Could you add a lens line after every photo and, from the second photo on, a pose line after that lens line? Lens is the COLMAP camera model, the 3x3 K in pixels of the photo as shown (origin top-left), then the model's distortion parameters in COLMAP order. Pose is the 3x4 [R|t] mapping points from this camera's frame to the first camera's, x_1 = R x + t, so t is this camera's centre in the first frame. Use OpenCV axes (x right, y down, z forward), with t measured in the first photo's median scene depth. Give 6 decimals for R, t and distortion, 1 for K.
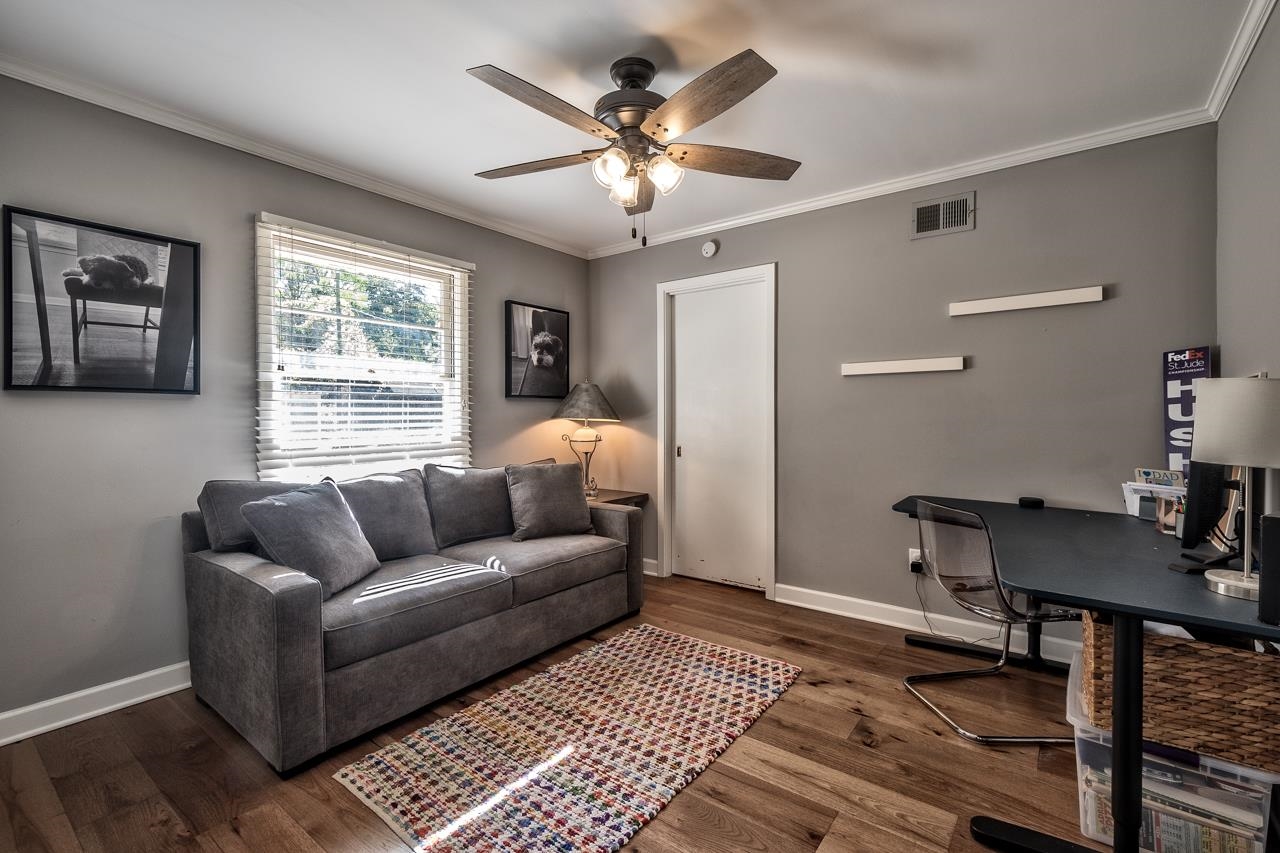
lens RADIAL K [[574.4, 0, 641.8], [0, 574.4, 410.7], [0, 0, 1]] dist [-0.032737, -0.000279]
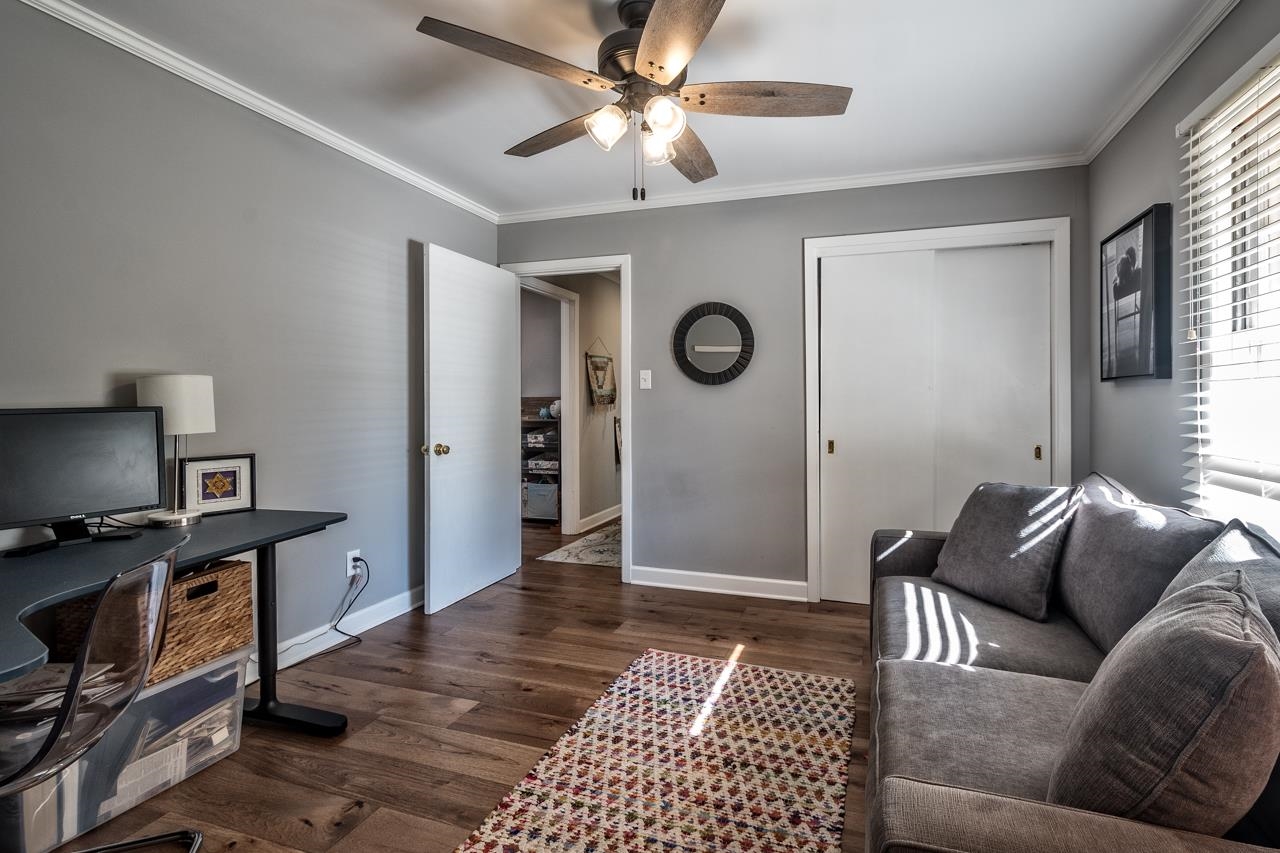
lens RADIAL K [[574.4, 0, 641.8], [0, 574.4, 410.7], [0, 0, 1]] dist [-0.032737, -0.000279]
pose [[-0.963814, 0.004470, -0.266538, 0.227610], [0.000445, 0.999885, 0.015162, 0.018815], [0.266575, 0.014495, -0.963705, 1.917163]]
